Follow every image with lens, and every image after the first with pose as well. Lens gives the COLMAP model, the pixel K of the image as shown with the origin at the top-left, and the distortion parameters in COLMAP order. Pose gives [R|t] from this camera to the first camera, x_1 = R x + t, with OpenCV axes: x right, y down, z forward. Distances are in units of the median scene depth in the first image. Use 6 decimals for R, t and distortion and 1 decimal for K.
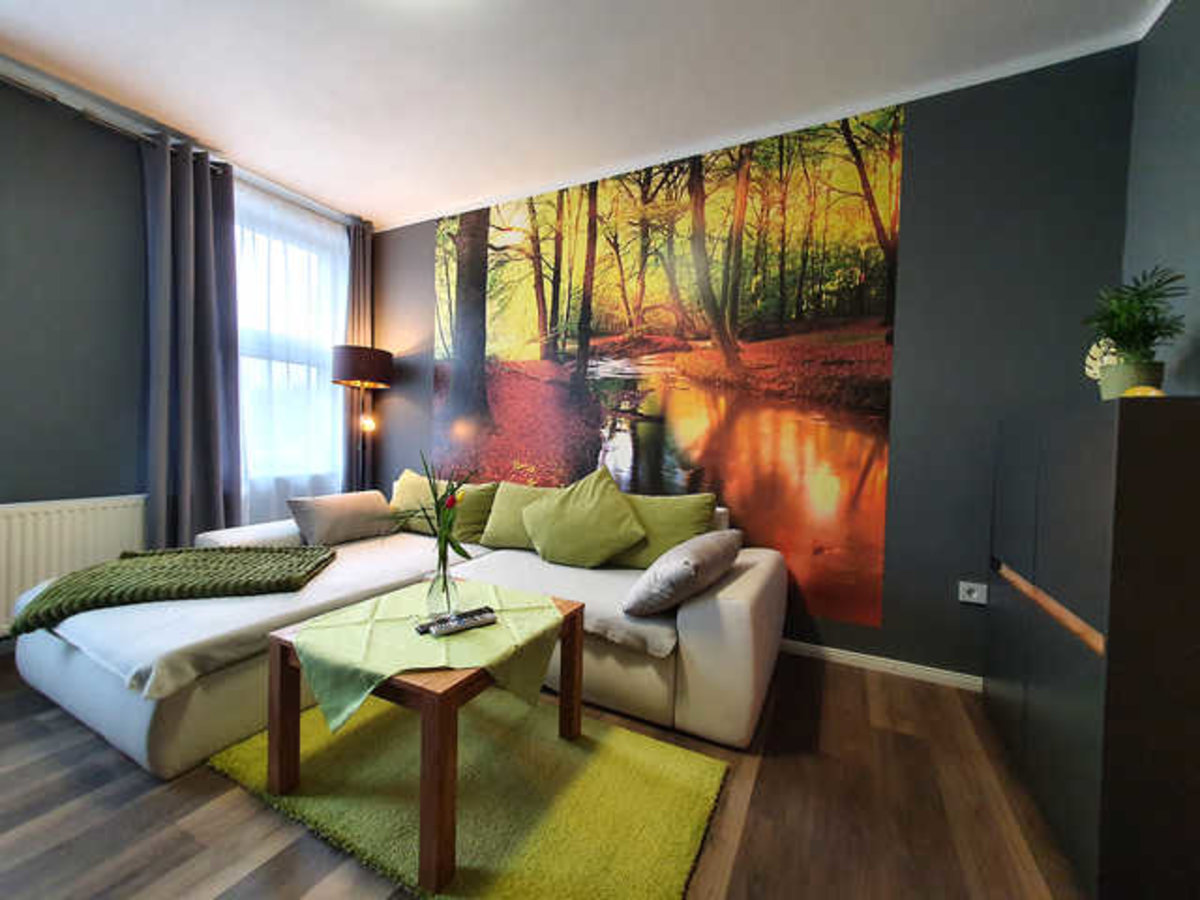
lens RADIAL K [[474.6, 0, 605.6], [0, 474.6, 454.1], [0, 0, 1]] dist [0.003783, 0.000775]
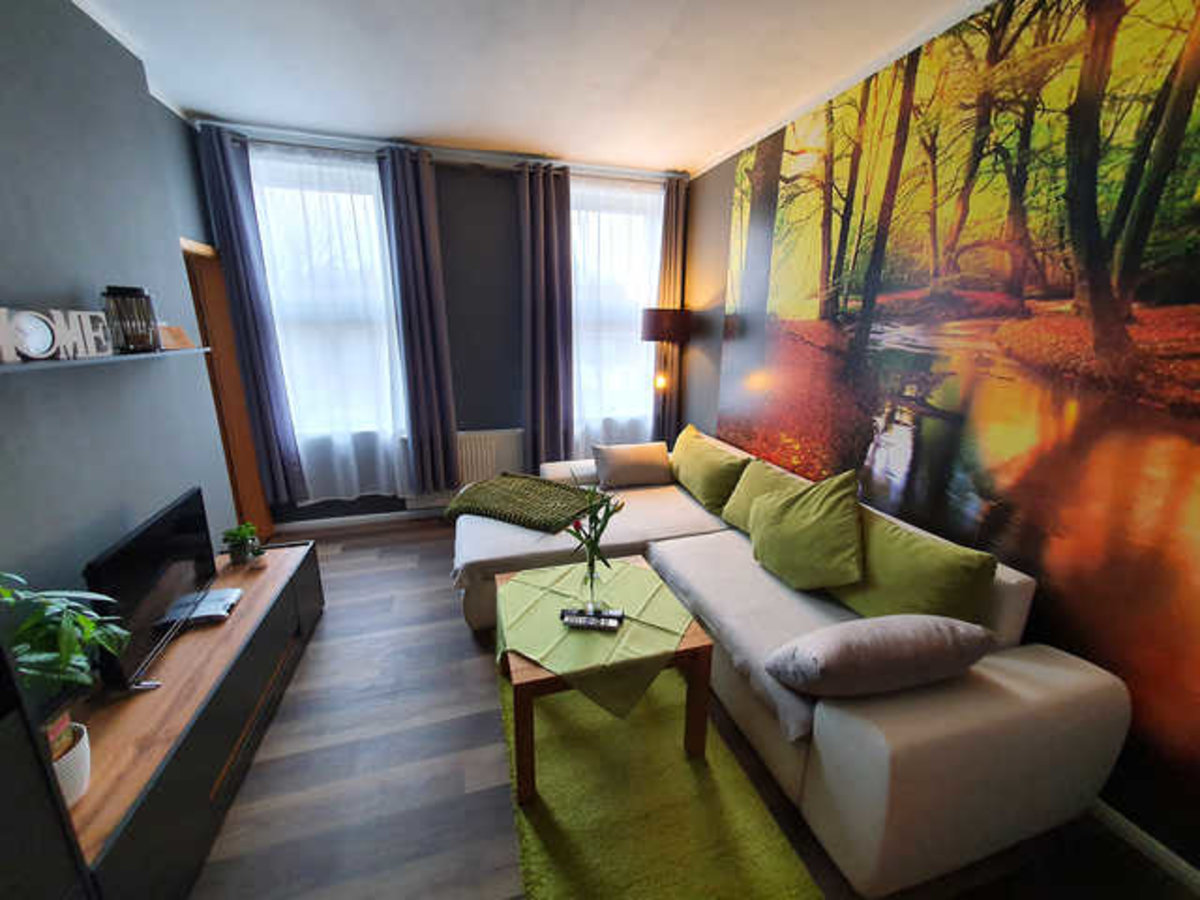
lens RADIAL K [[474.6, 0, 604.4], [0, 474.6, 451.8], [0, 0, 1]] dist [0.003783, 0.000775]
pose [[0.688929, 0.171205, -0.704320, 0.254525], [-0.018308, 0.975505, 0.219216, -0.166275], [0.724598, -0.138129, 0.675188, 0.155960]]
